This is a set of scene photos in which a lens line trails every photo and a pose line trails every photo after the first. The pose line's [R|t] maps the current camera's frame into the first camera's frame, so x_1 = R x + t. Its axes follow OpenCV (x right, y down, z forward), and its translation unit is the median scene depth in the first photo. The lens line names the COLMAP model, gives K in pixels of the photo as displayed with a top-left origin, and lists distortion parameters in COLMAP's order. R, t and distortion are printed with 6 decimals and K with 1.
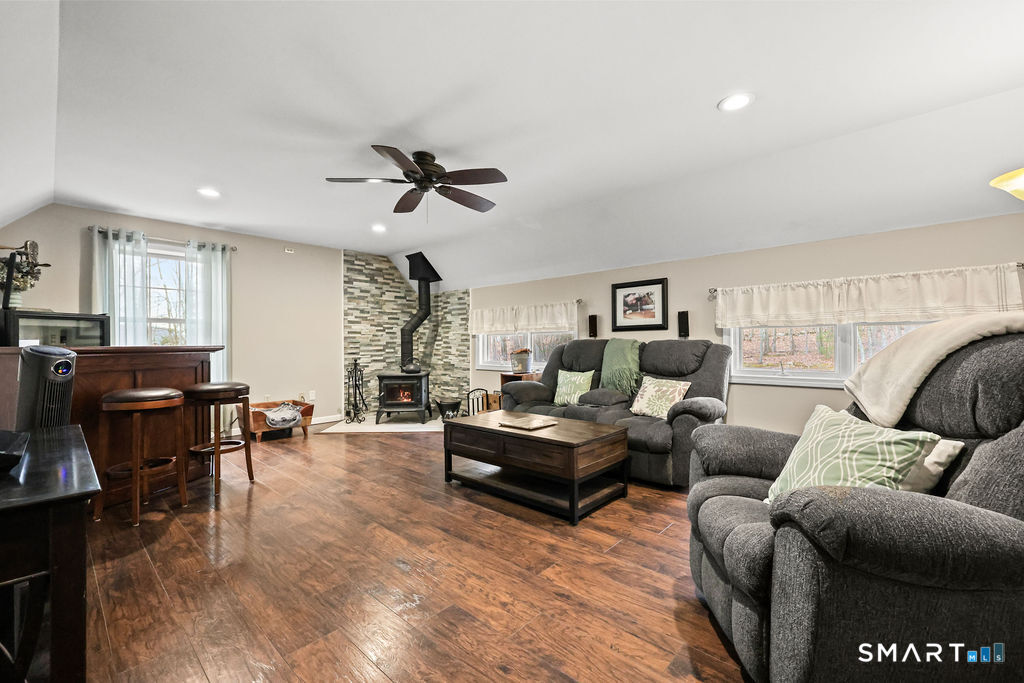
lens RADIAL K [[411.5, 0, 521.7], [0, 411.5, 341.4], [0, 0, 1]] dist [-0.001365, 0.000179]
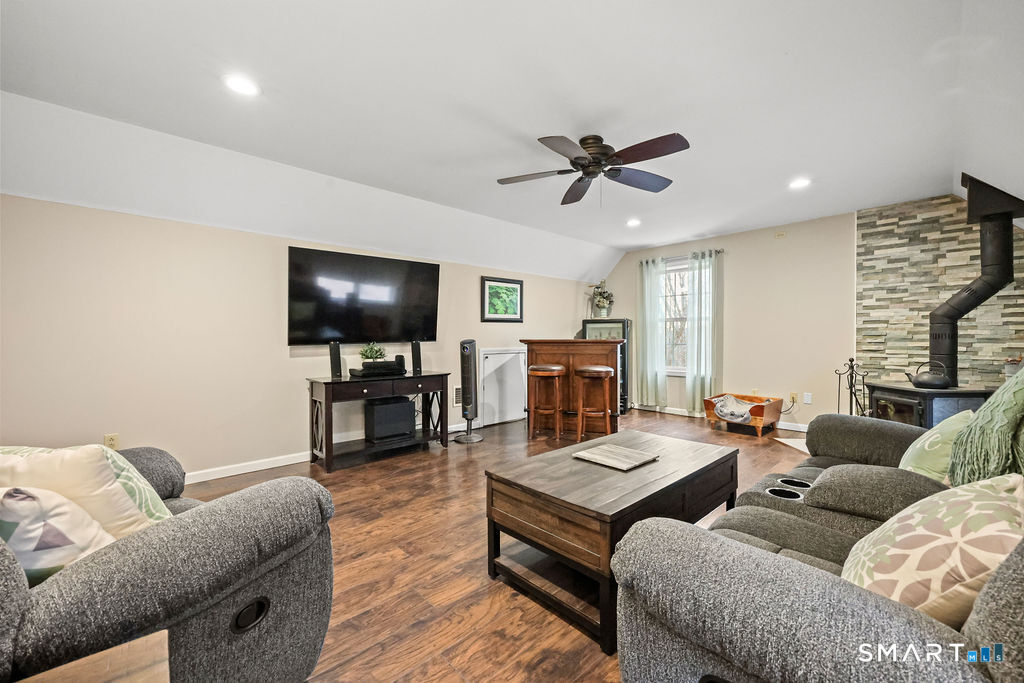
lens RADIAL K [[411.5, 0, 521.9], [0, 411.5, 342.6], [0, 0, 1]] dist [-0.001365, 0.000179]
pose [[-0.062087, 0.017351, -0.997920, 0.345604], [0.008673, 0.999821, 0.016844, -0.002695], [0.998033, -0.007610, -0.062226, 0.430966]]
